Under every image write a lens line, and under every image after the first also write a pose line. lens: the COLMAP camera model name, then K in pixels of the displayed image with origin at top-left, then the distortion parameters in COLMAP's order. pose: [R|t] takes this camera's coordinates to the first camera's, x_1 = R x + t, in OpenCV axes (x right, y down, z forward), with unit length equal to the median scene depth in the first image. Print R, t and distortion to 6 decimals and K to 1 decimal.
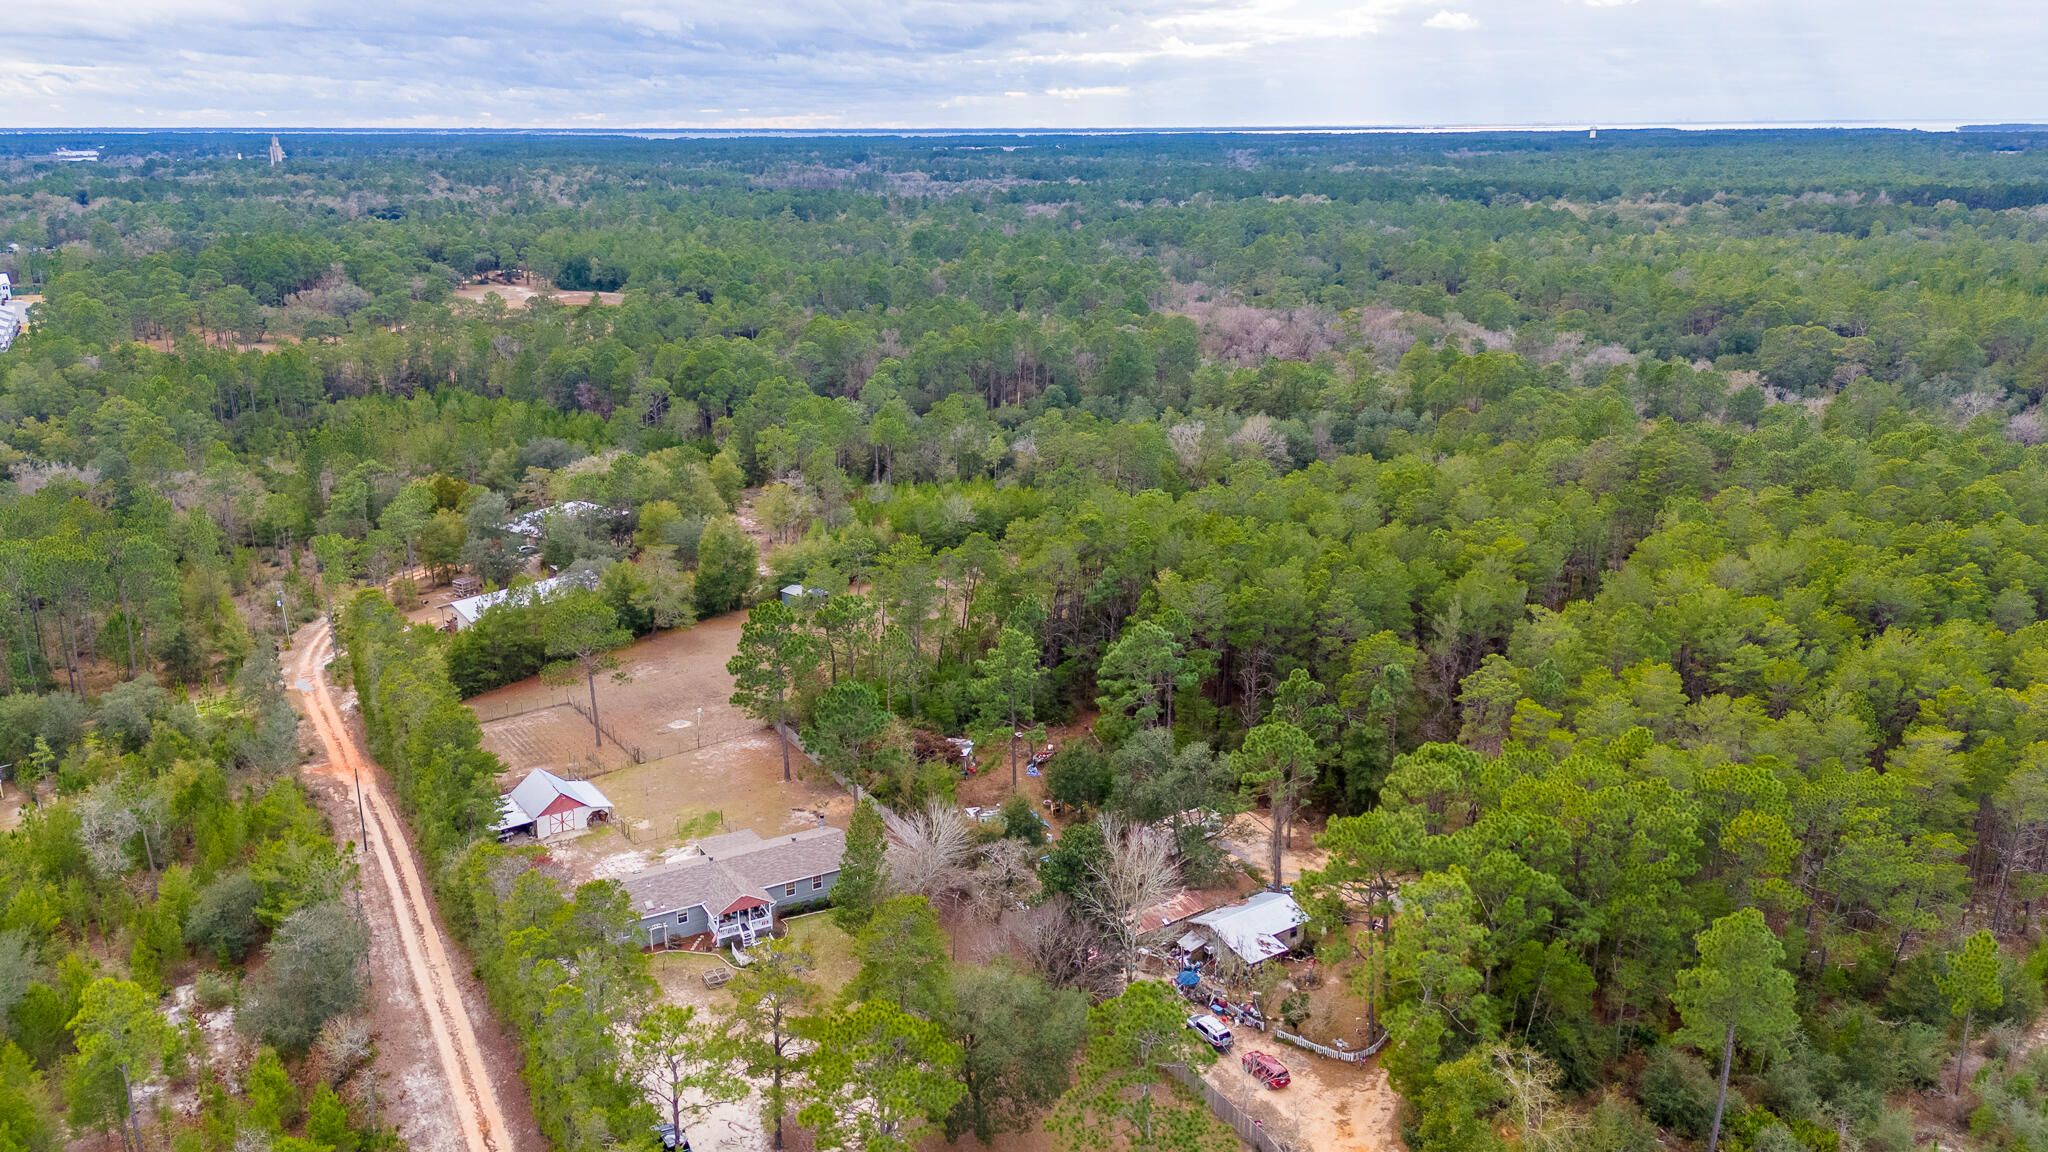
lens RADIAL K [[1525.3, 0, 1022.8], [0, 1525.3, 577.8], [0, 0, 1]] dist [0.075970, -0.078542]
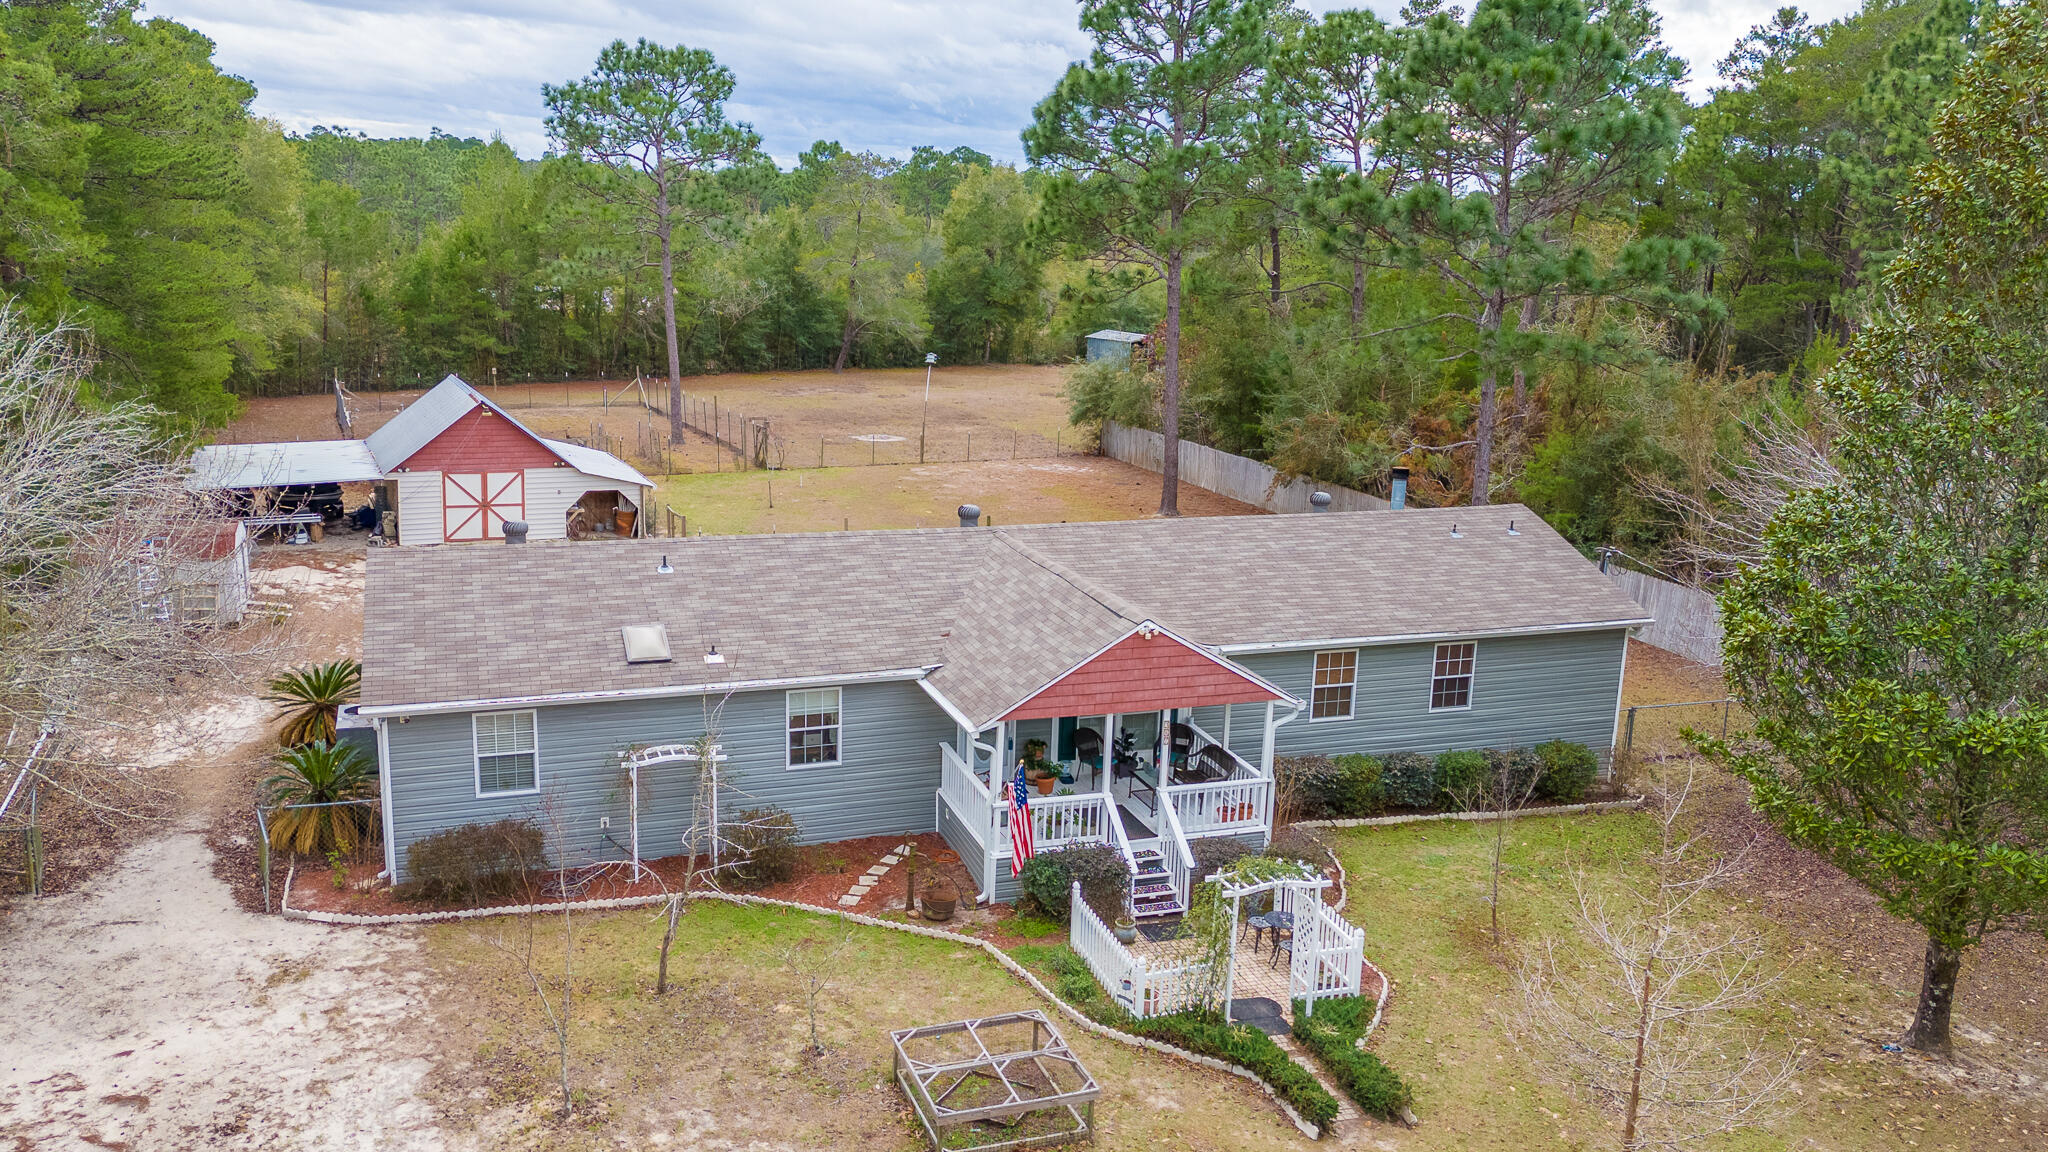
lens RADIAL K [[1525.3, 0, 1024.9], [0, 1525.3, 575.9], [0, 0, 1]] dist [0.075970, -0.078542]
pose [[0.987957, 0.067073, -0.139432, -0.170947], [-0.077323, 0.994585, -0.069438, 0.212895], [0.134020, 0.079383, 0.987794, 0.815883]]
